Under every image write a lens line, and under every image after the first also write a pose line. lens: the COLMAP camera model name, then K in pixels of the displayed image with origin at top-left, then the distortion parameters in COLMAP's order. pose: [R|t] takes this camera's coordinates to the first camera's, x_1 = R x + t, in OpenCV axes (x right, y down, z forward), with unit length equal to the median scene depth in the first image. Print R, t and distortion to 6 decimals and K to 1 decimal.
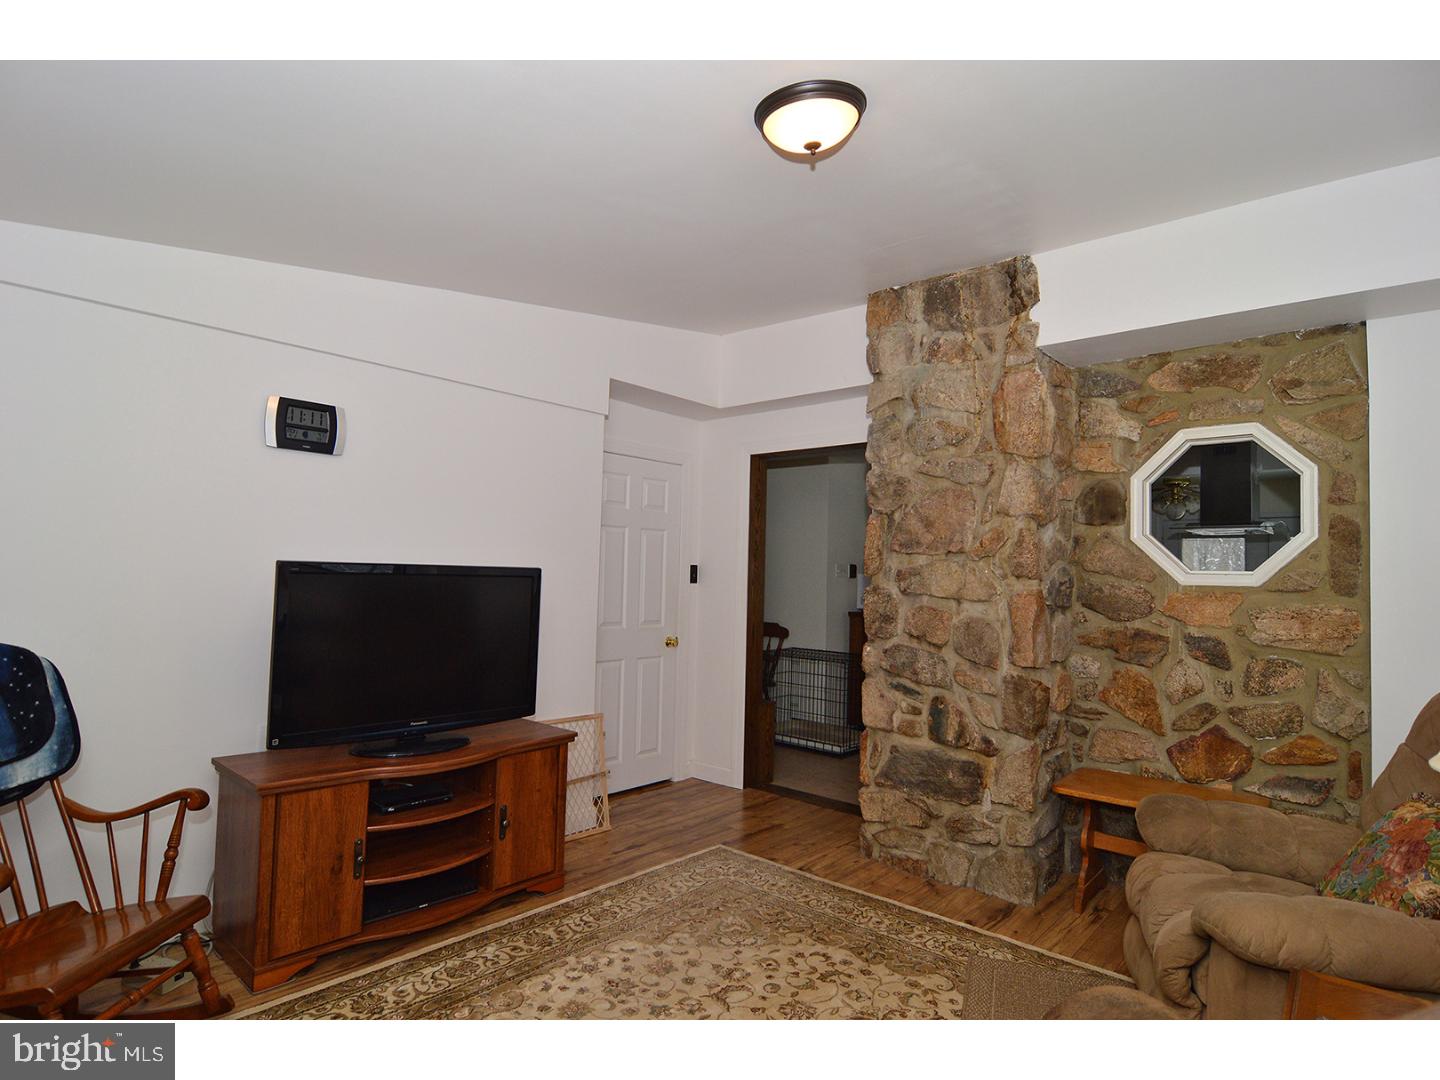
lens RADIAL K [[792.5, 0, 725.9], [0, 792.5, 544.5], [0, 0, 1]] dist [-0.004106, -0.018175]
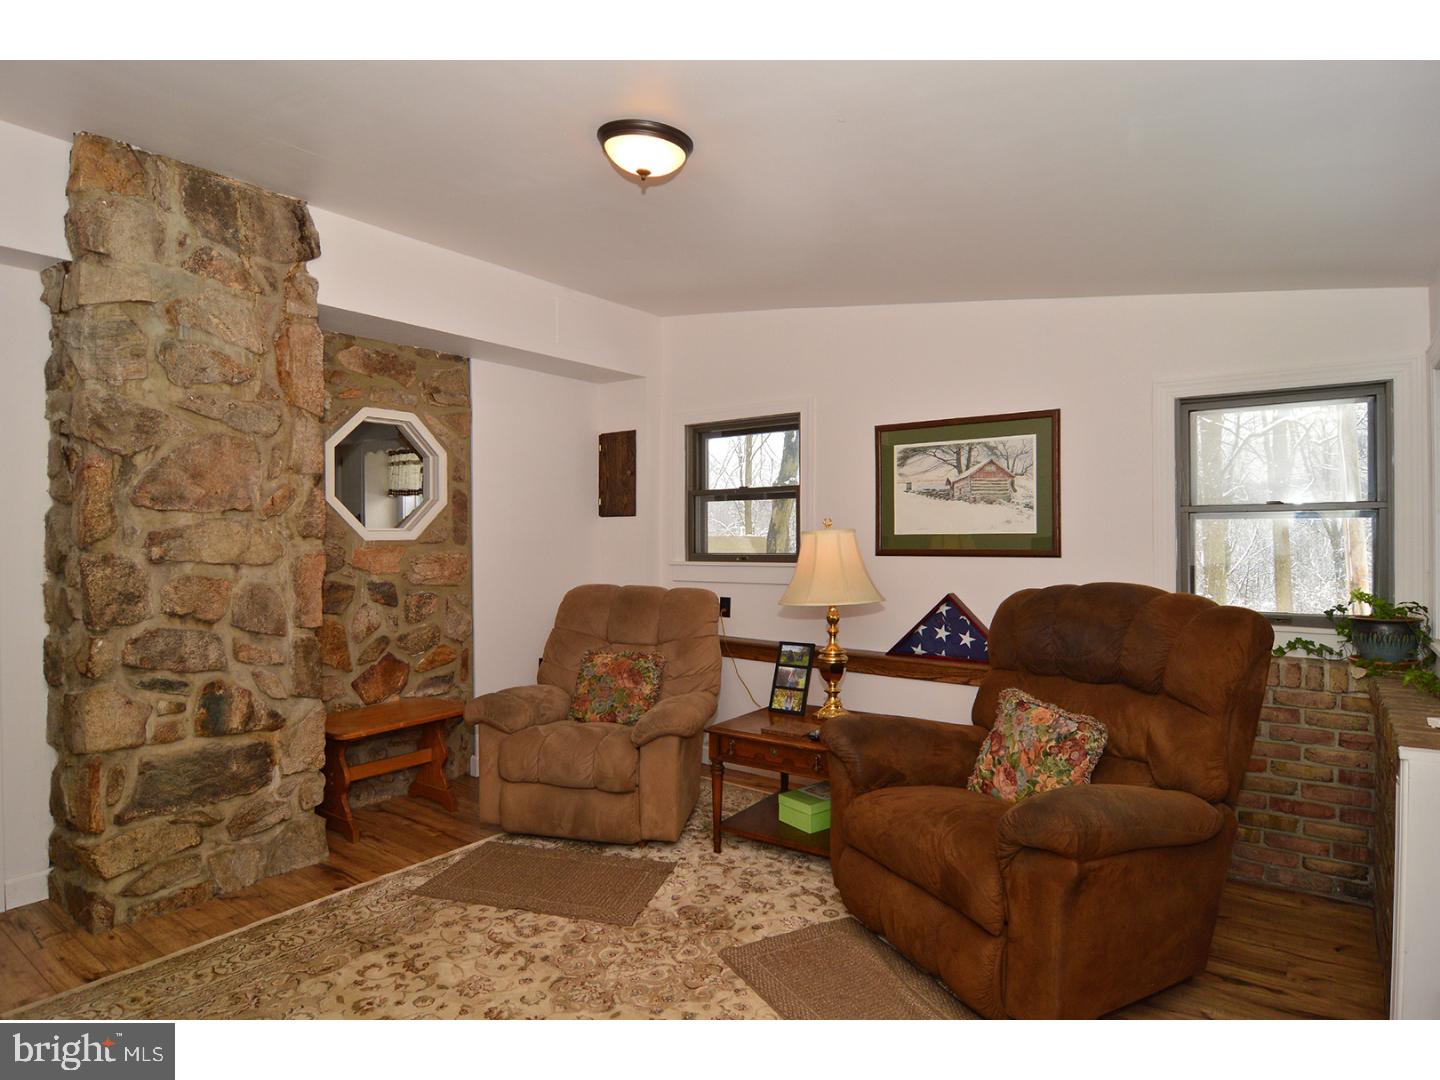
lens RADIAL K [[792.5, 0, 725.9], [0, 792.5, 544.5], [0, 0, 1]] dist [-0.004106, -0.018175]
pose [[-0.096513, -0.034537, 0.994732, -0.630185], [-0.034844, 0.998902, 0.031301, 0.001693], [-0.994722, -0.031639, -0.097611, 0.566197]]
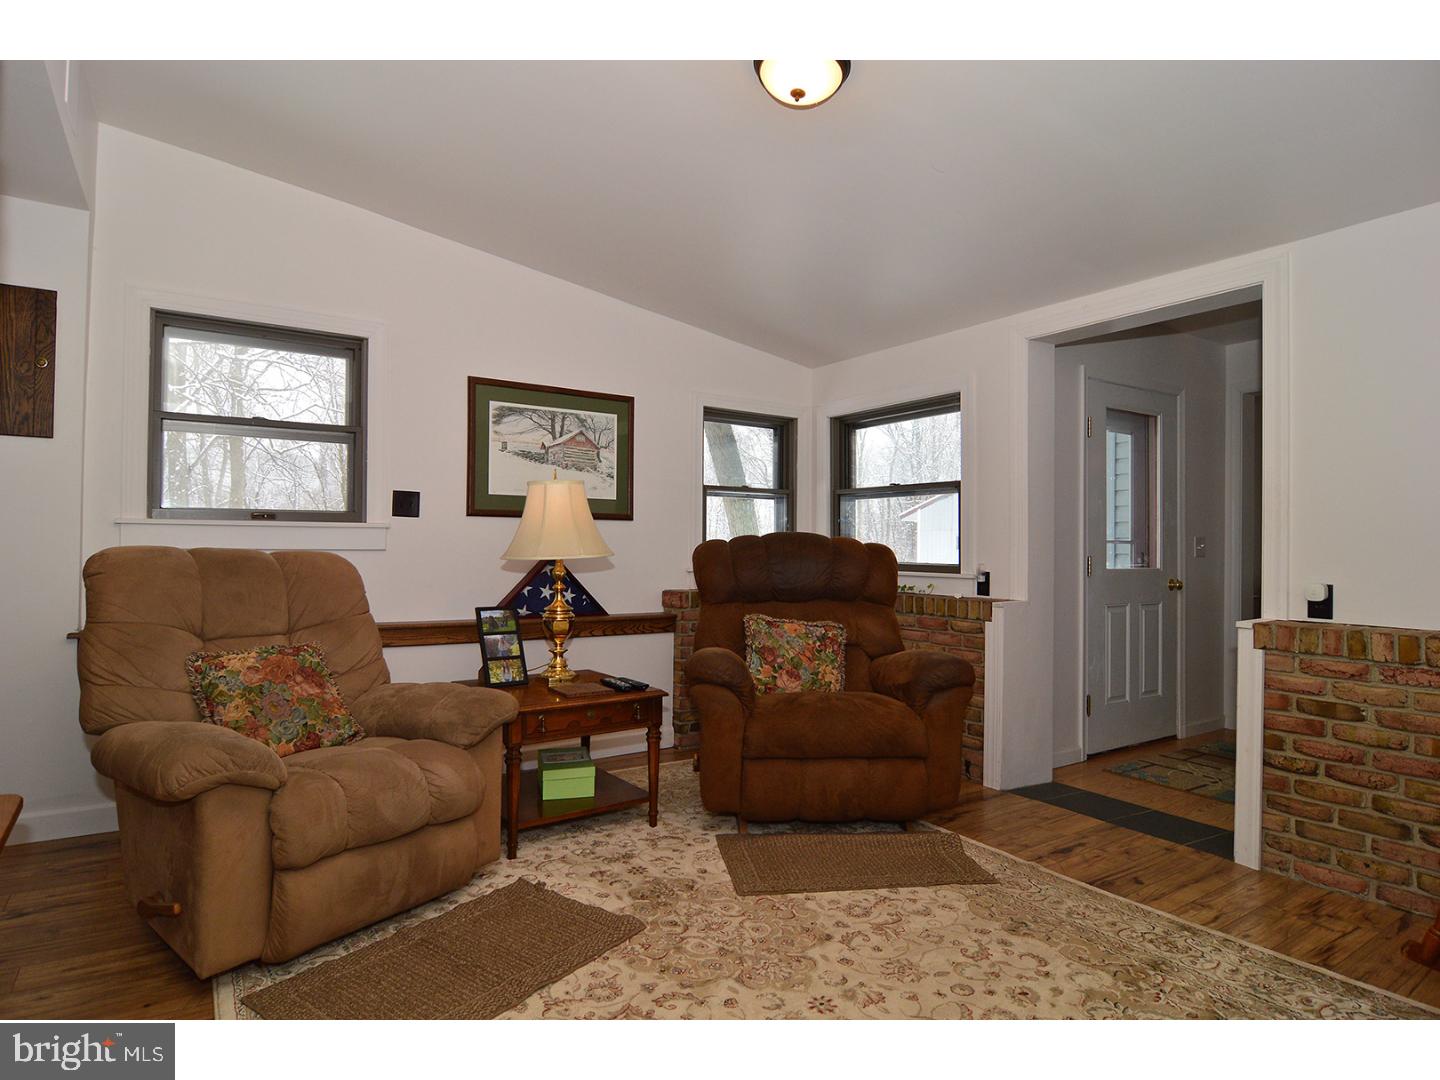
lens RADIAL K [[781.5, 0, 716.6], [0, 781.5, 537.4], [0, 0, 1]] dist [-0.001473, -0.000017]
pose [[-0.965517, -0.034613, 0.258027, -0.053016], [-0.045671, 0.998272, -0.036984, 0.107337], [-0.256301, -0.047493, -0.965430, 1.214961]]
